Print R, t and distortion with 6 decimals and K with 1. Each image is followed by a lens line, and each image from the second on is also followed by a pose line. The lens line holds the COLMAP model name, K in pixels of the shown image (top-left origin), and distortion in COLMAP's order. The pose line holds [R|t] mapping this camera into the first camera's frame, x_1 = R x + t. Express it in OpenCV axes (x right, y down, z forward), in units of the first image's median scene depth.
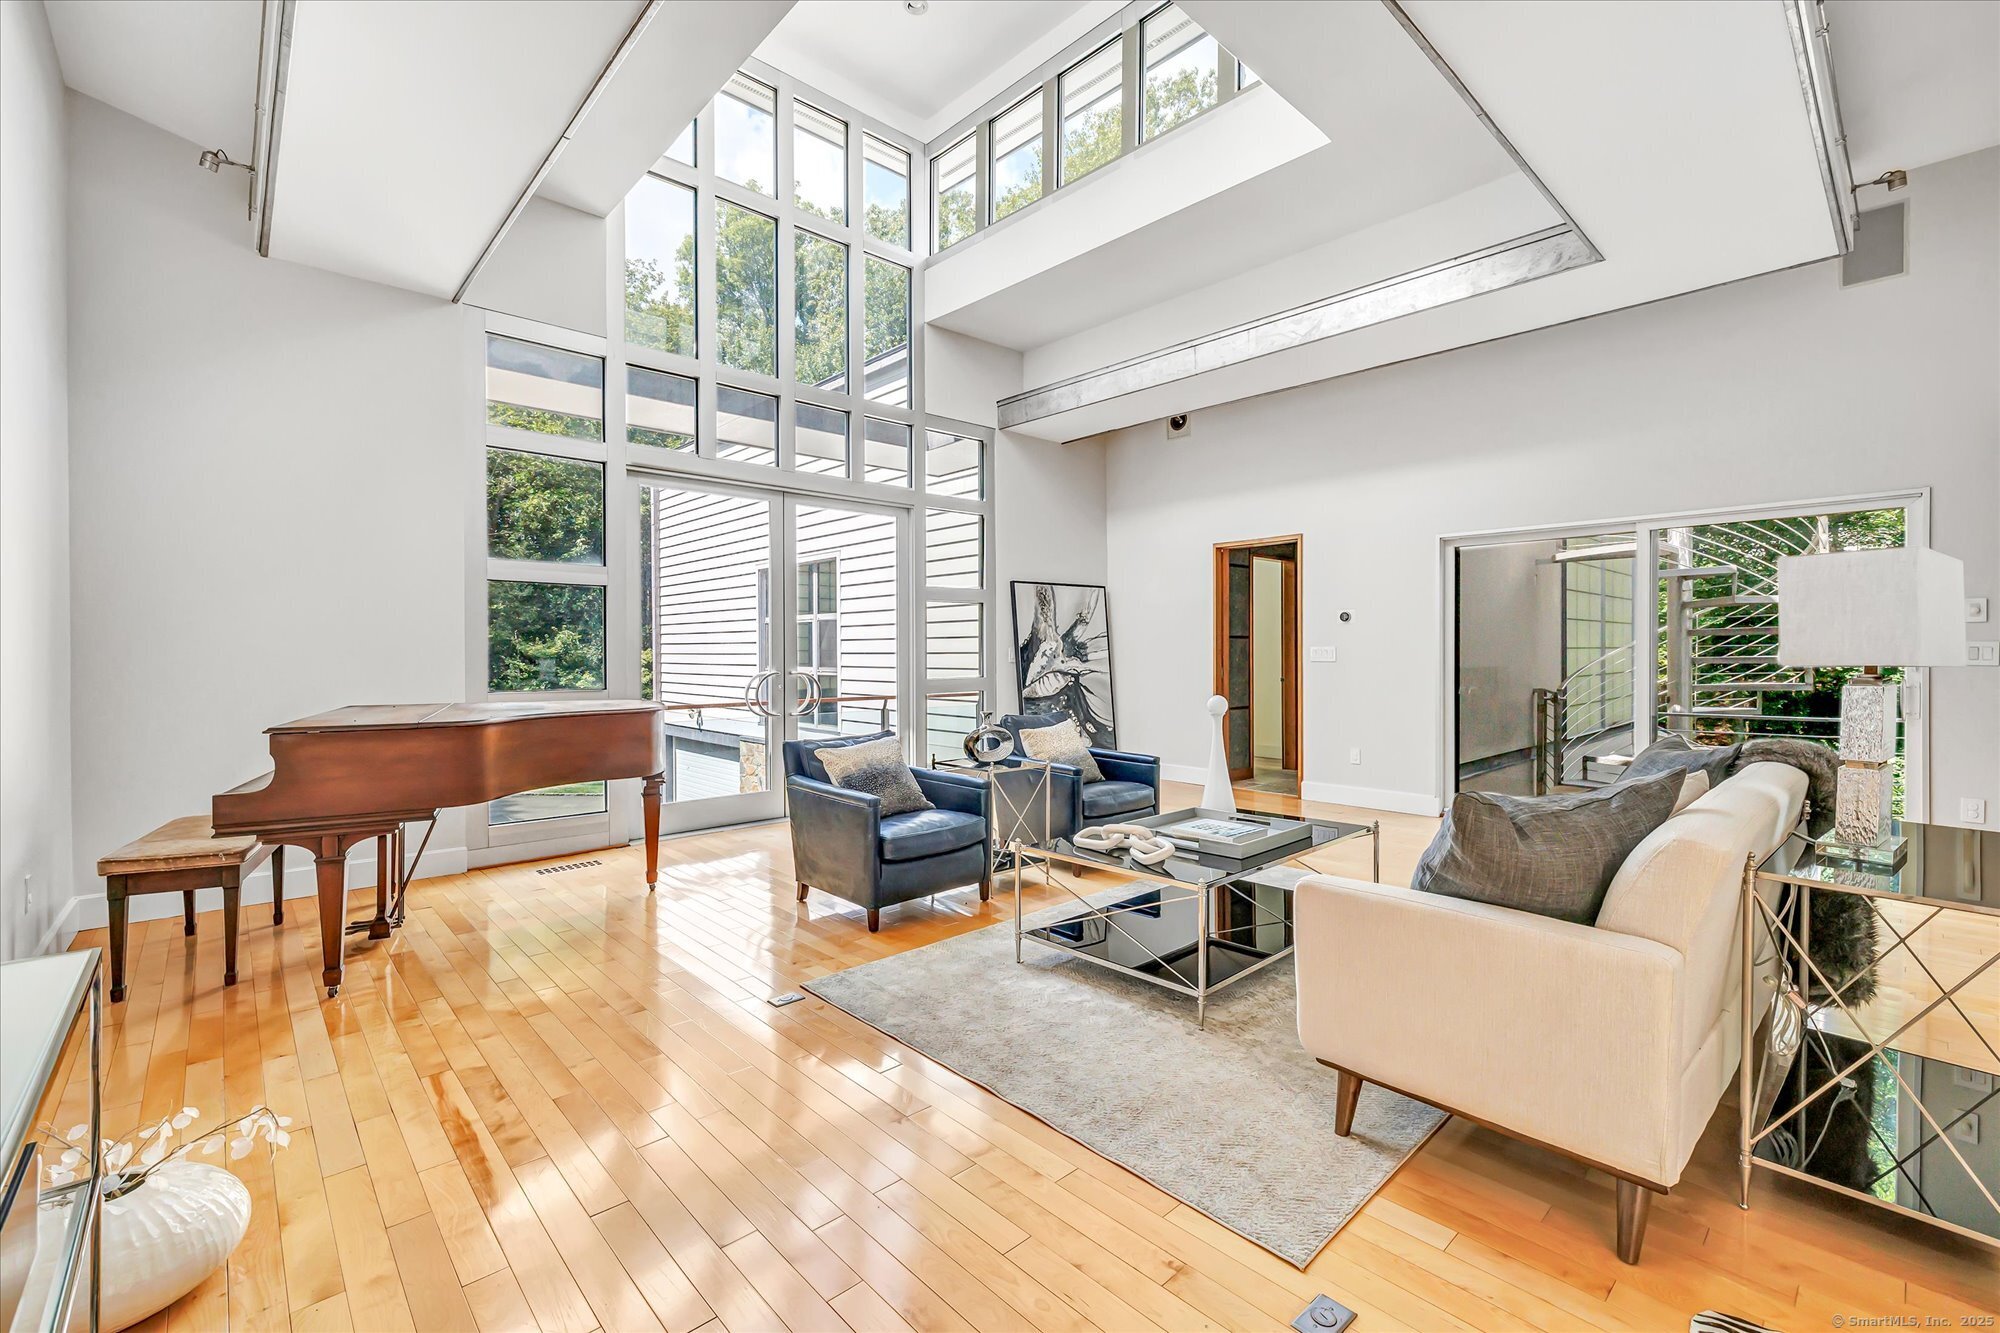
lens RADIAL K [[860.8, 0, 1011.6], [0, 860.8, 655.4], [0, 0, 1]] dist [0.003131, 0.000112]
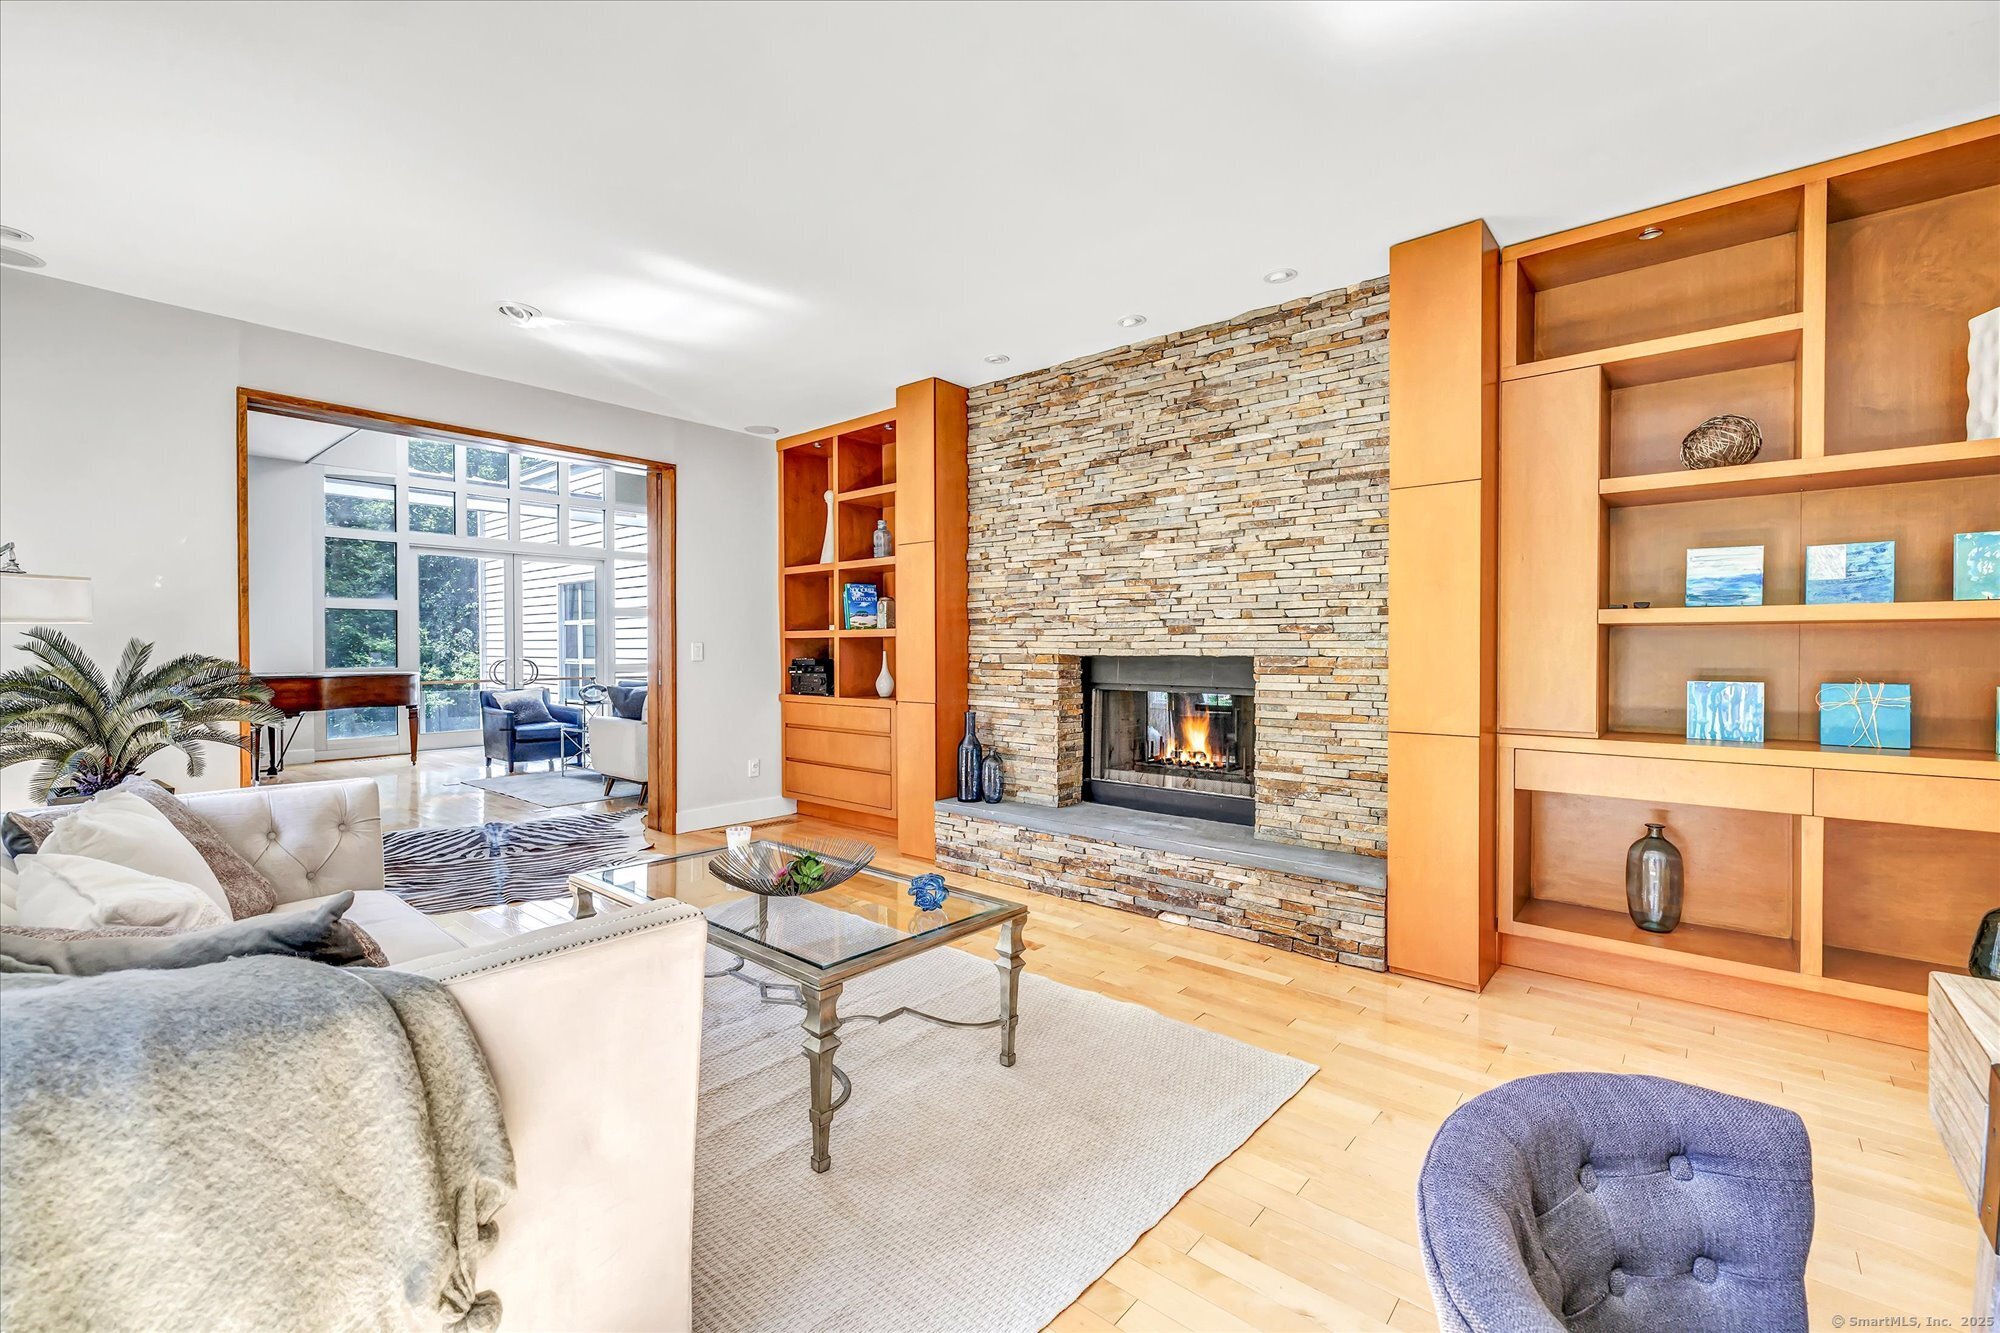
lens RADIAL K [[860.8, 0, 1000.0], [0, 860.8, 658.5], [0, 0, 1]] dist [0.003131, 0.000112]
pose [[0.994102, 0.000229, 0.108446, 0.826455], [-0.001169, 0.999962, 0.008602, 0.002955], [-0.108440, -0.008678, 0.994065, -1.308201]]
